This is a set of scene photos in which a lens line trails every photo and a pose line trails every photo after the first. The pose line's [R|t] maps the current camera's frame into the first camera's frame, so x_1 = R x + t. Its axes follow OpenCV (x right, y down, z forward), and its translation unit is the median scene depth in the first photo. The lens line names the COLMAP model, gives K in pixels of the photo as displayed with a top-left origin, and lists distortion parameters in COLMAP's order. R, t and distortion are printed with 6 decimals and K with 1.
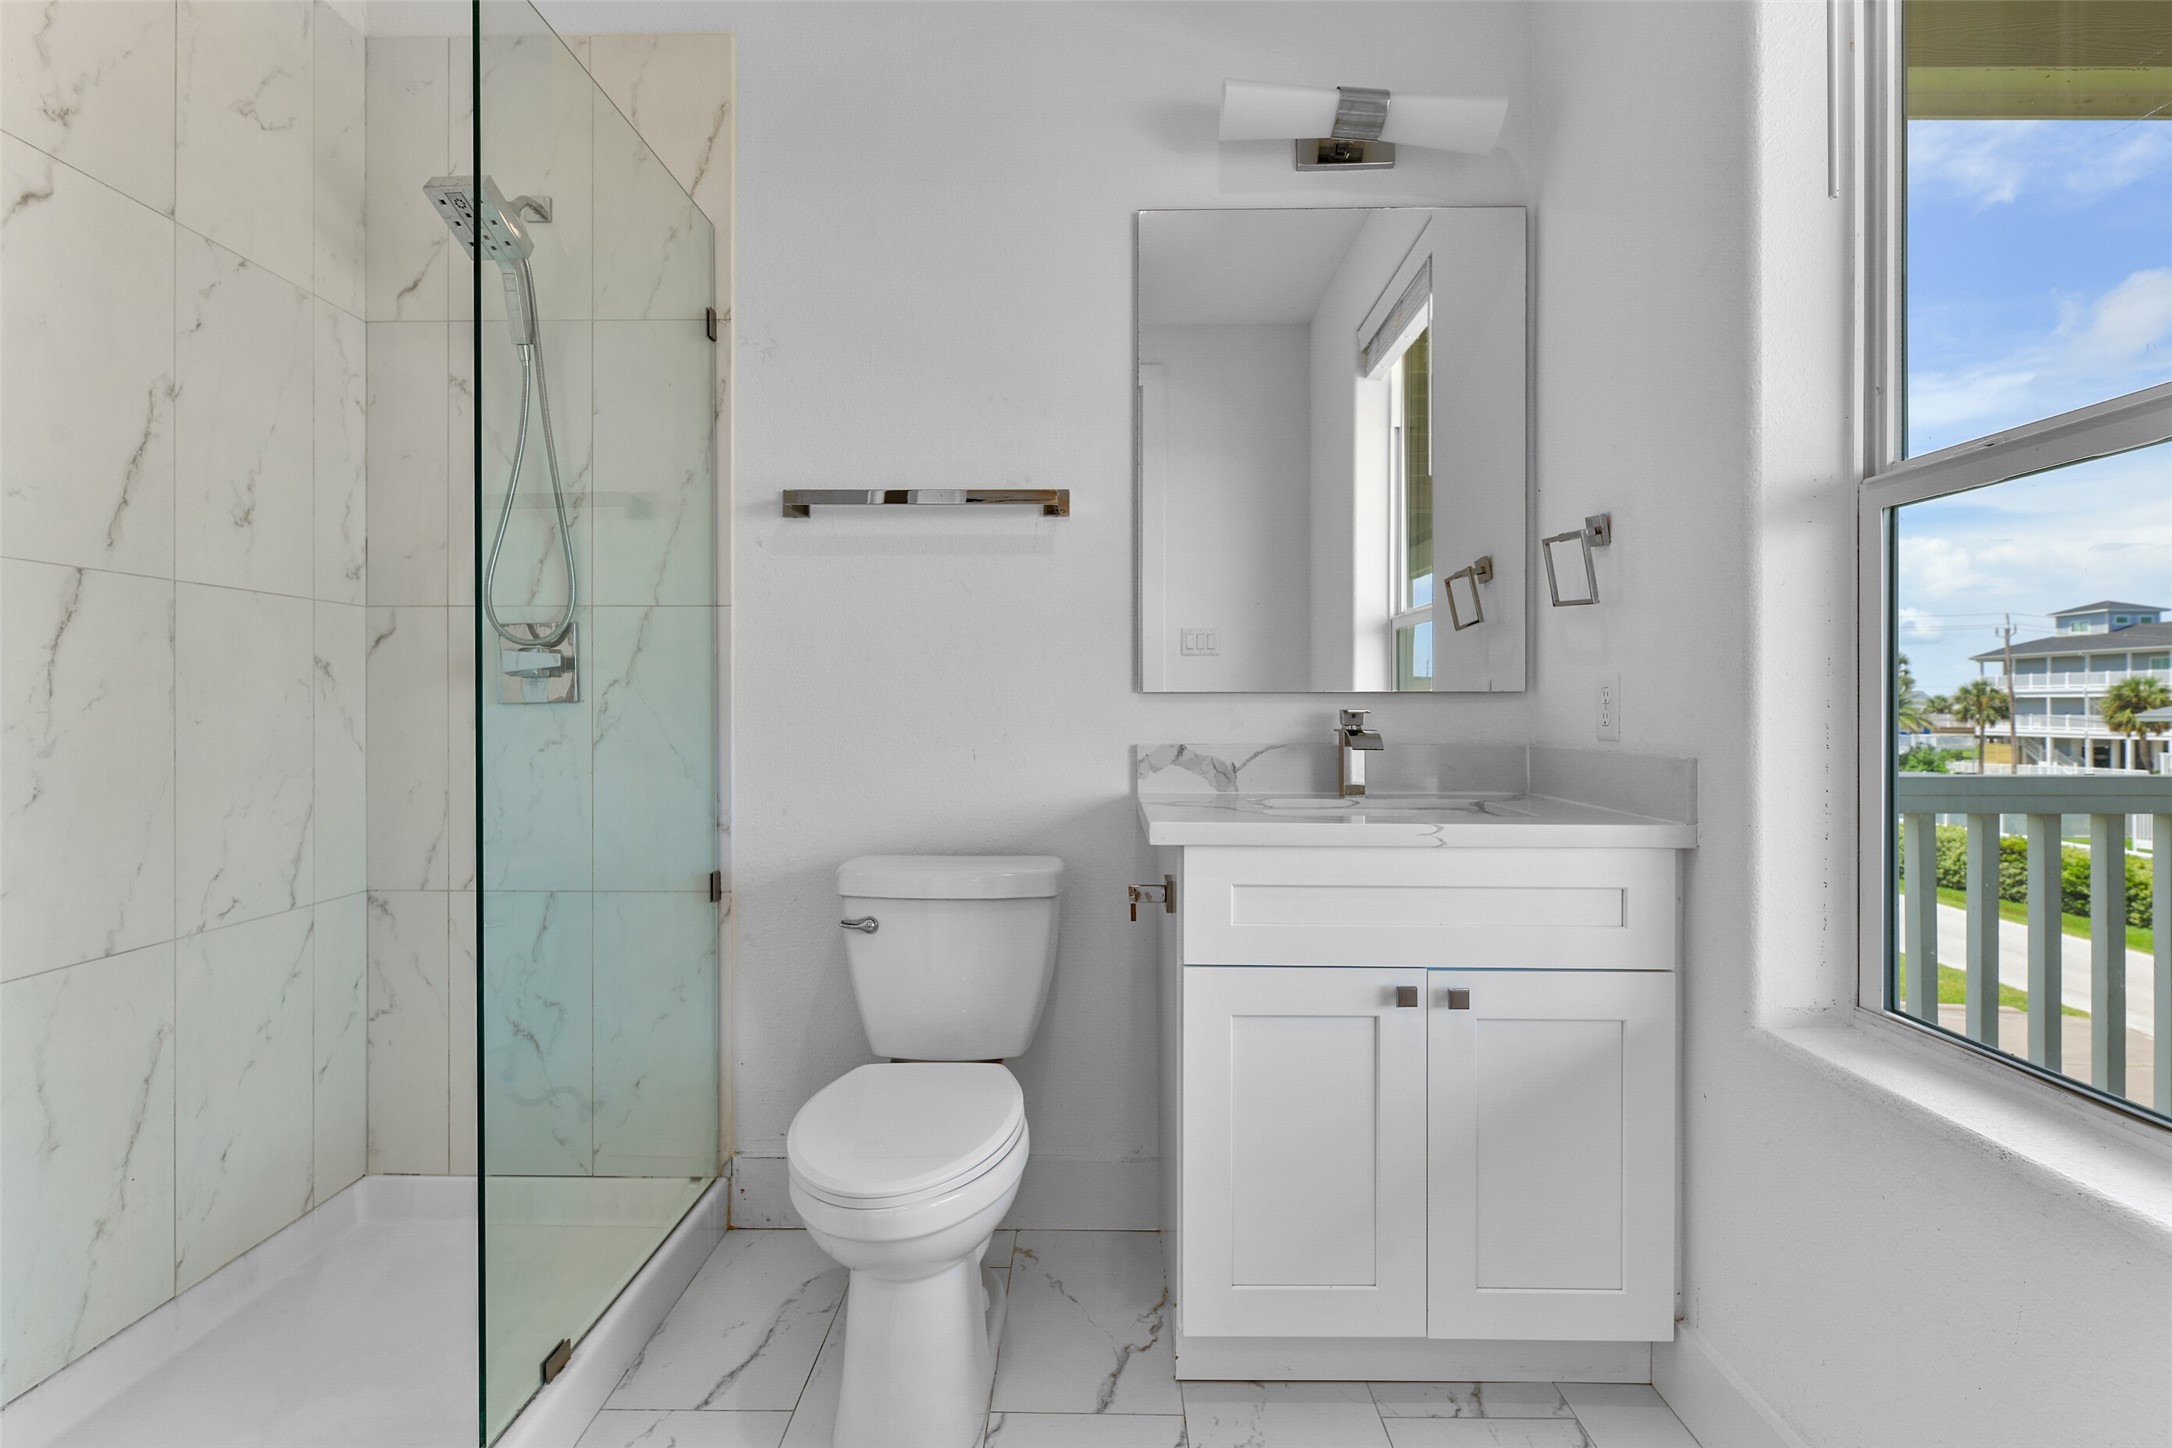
lens RADIAL K [[990.3, 0, 1079.4], [0, 990.3, 718.8], [0, 0, 1]] dist [-0.003097, -0.001392]
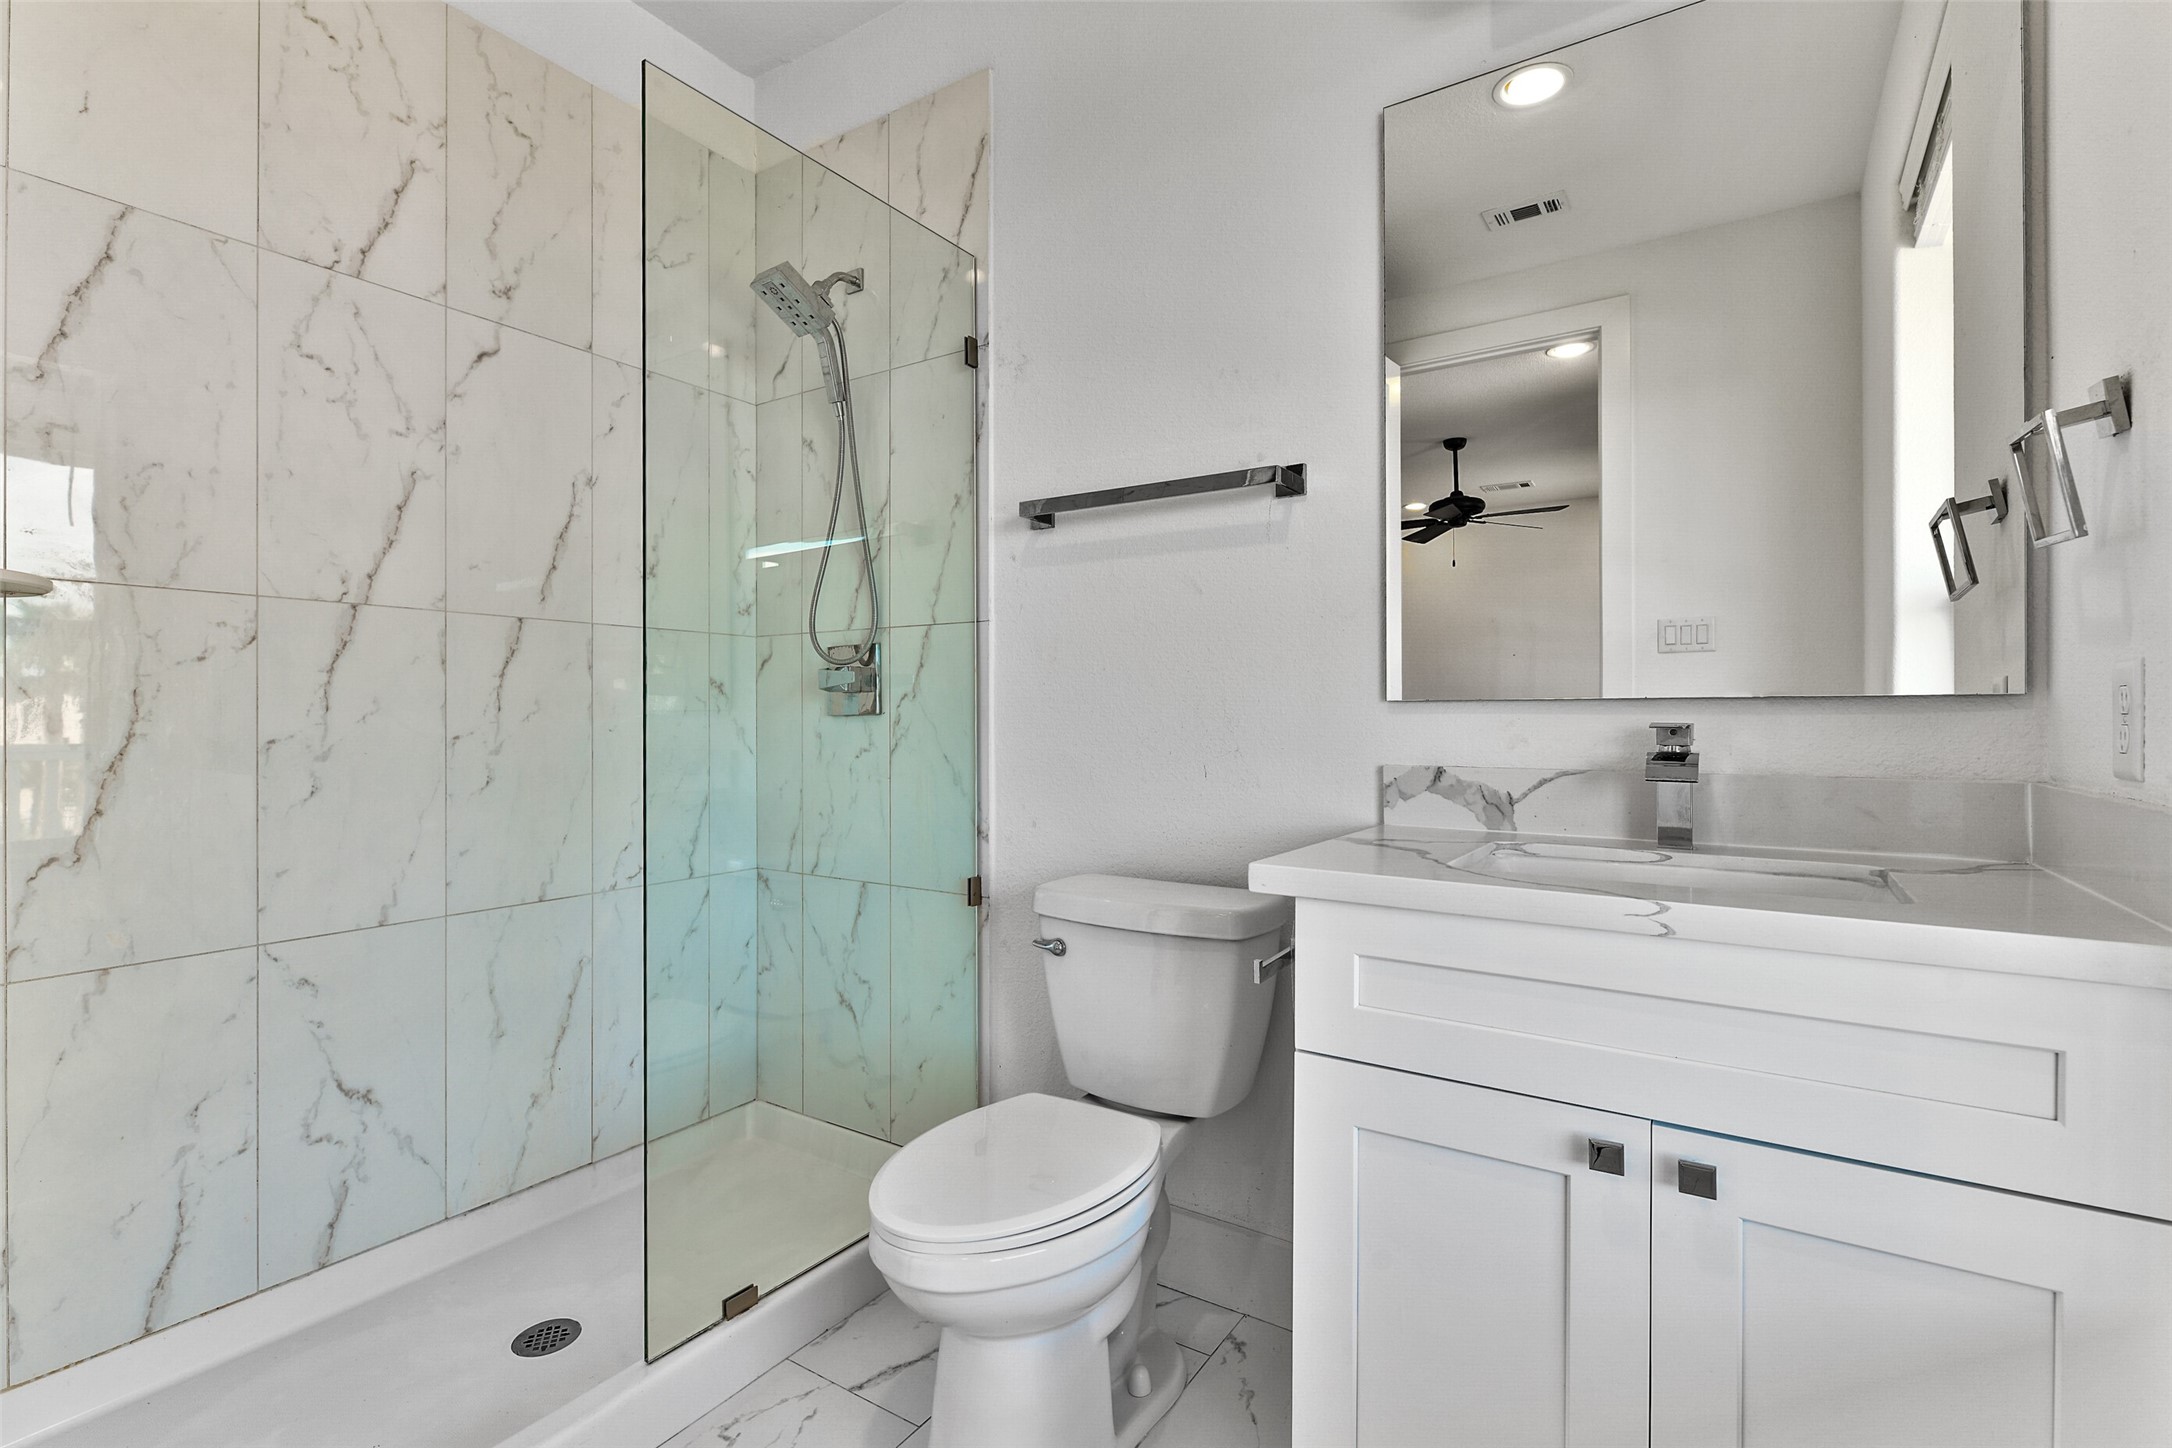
lens RADIAL K [[981.6, 0, 1090.3], [0, 981.6, 725.9], [0, 0, 1]] dist [-0.001069, -0.002063]
pose [[0.847569, 0.004610, -0.530666, 0.288454], [-0.006453, 0.999978, -0.001619, -0.003561], [0.530646, 0.004796, 0.847580, 0.192733]]
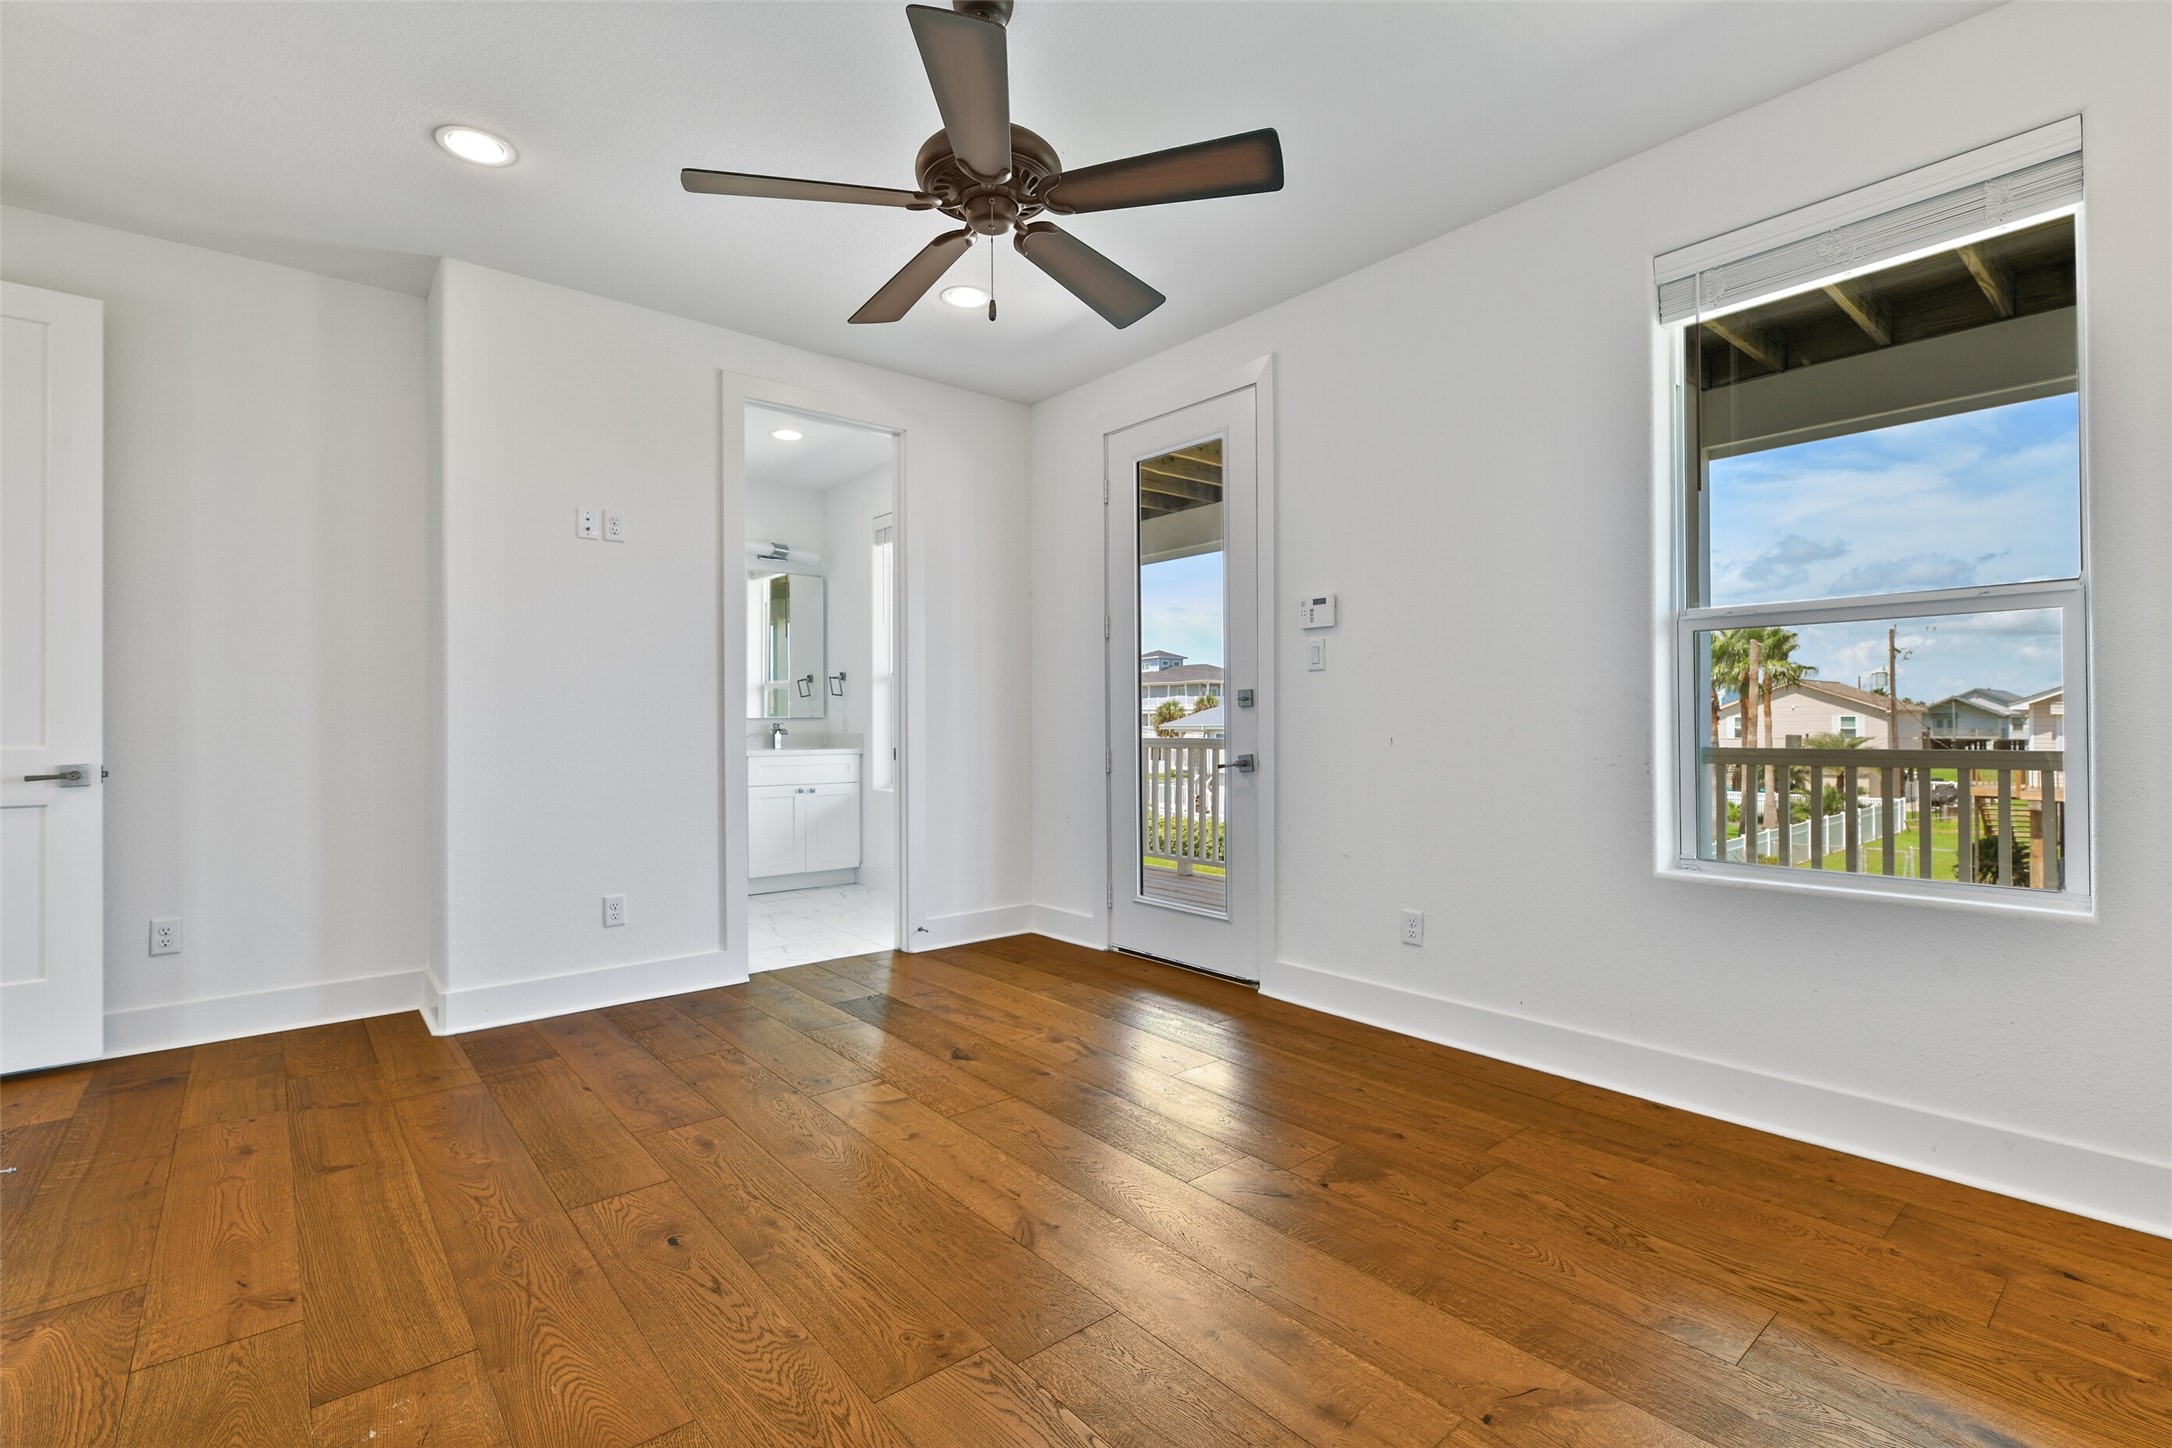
lens RADIAL K [[981.6, 0, 1089.2], [0, 981.6, 724.0], [0, 0, 1]] dist [-0.001069, -0.002063]
pose [[0.750580, -0.002647, 0.660774, -1.118289], [0.008247, 0.999952, -0.005363, 0.023224], [-0.660728, 0.009474, 0.750565, -2.186122]]
